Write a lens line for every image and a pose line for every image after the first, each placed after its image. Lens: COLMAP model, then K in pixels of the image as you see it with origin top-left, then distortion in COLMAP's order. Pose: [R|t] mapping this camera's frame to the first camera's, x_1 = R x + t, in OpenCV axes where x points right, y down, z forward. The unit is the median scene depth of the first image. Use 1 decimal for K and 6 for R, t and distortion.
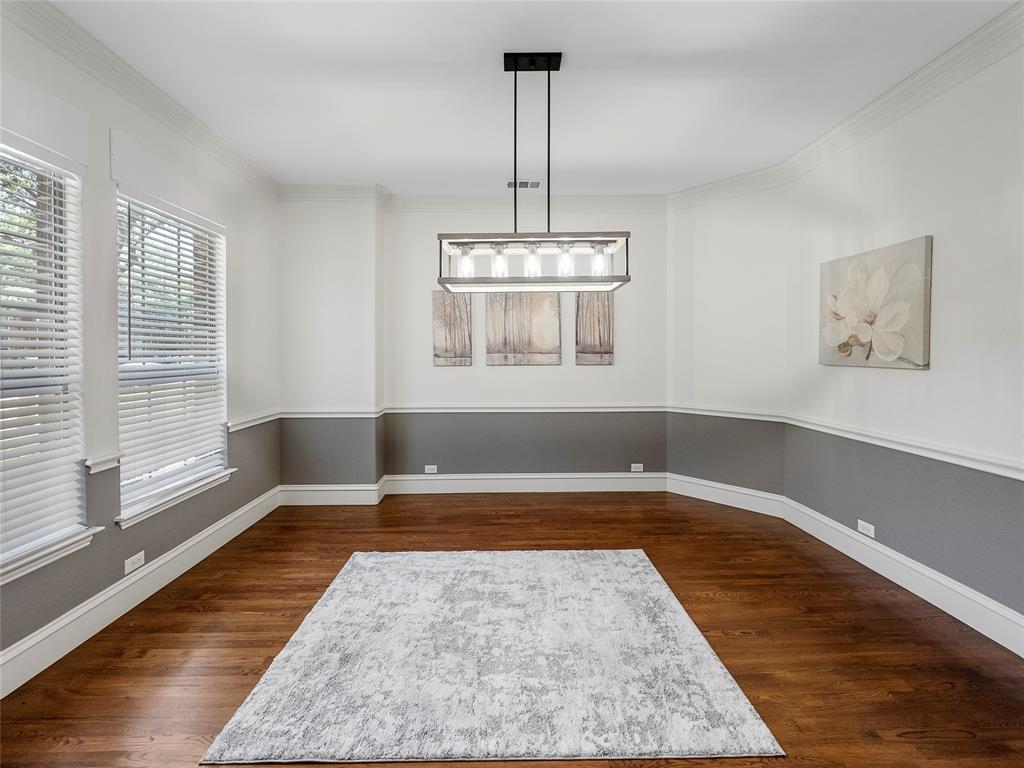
lens RADIAL K [[408.2, 0, 512.1], [0, 408.2, 358.5], [0, 0, 1]] dist [-0.004795, -0.000450]
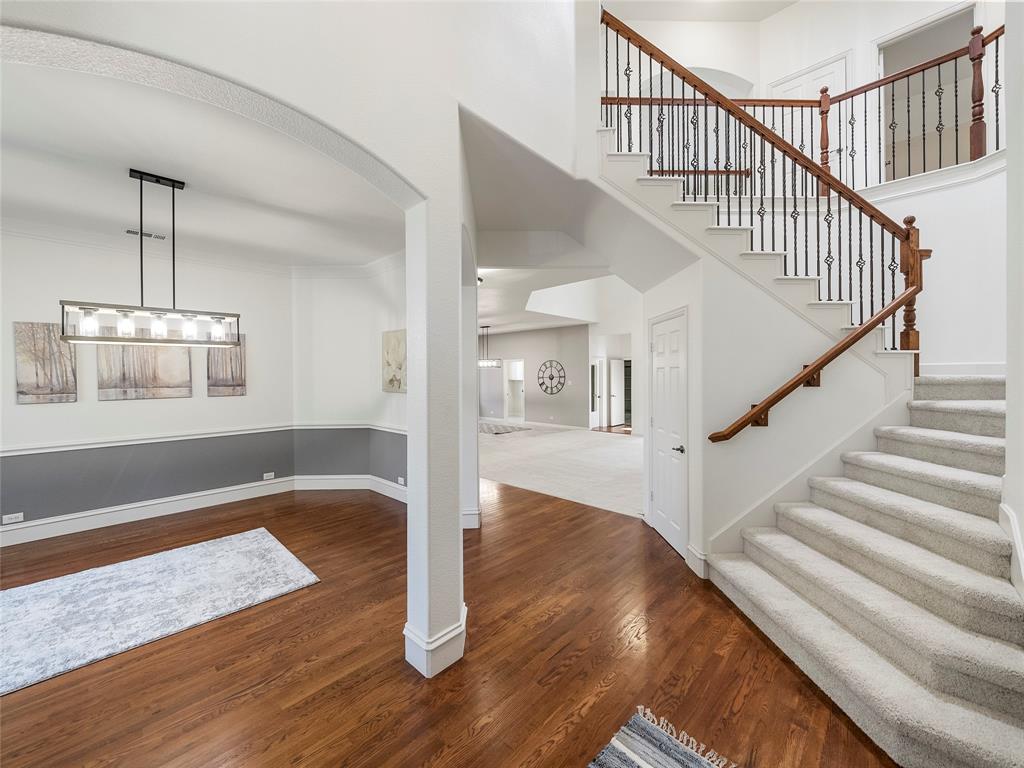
lens RADIAL K [[399.6, 0, 504.7], [0, 399.6, 377.8], [0, 0, 1]] dist [-0.002524, -0.000401]
pose [[0.718143, -0.009088, 0.695837, -0.035579], [0.015199, 0.999881, -0.002627, -0.029329], [-0.695730, 0.012463, 0.718195, -0.543997]]
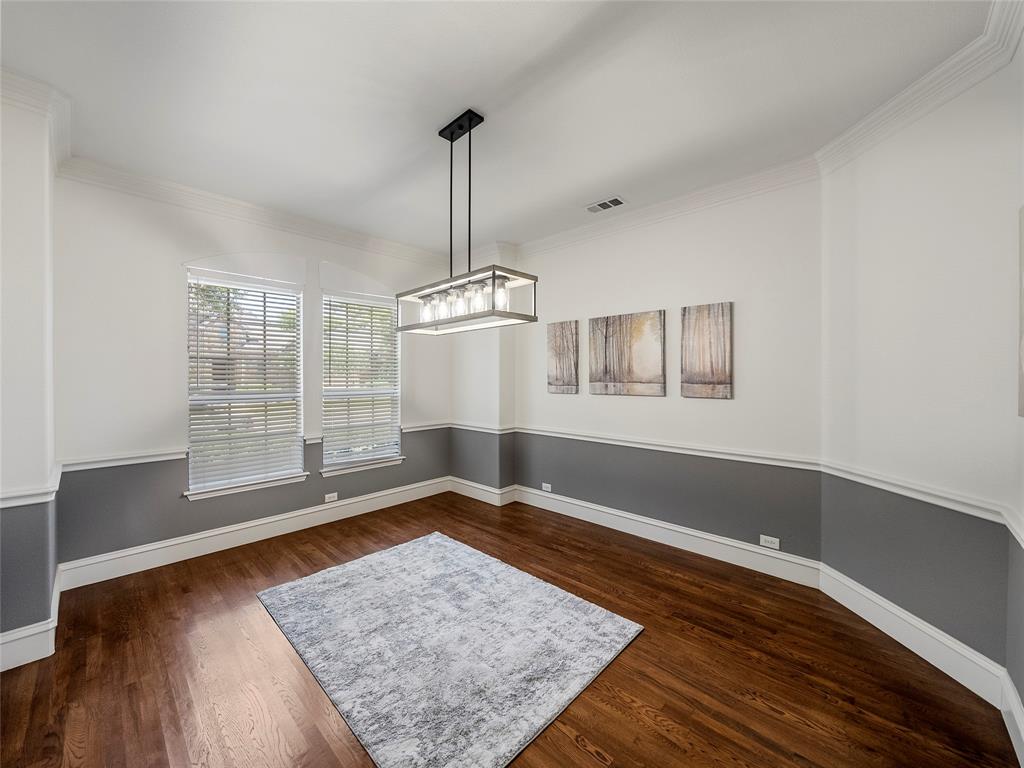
lens RADIAL K [[399.6, 0, 504.7], [0, 399.6, 377.8], [0, 0, 1]] dist [-0.002524, -0.000401]
pose [[0.704895, 0.006440, -0.709282, 0.651529], [-0.011683, 0.999929, -0.002531, -0.024066], [0.709215, 0.010071, 0.704920, 0.221046]]
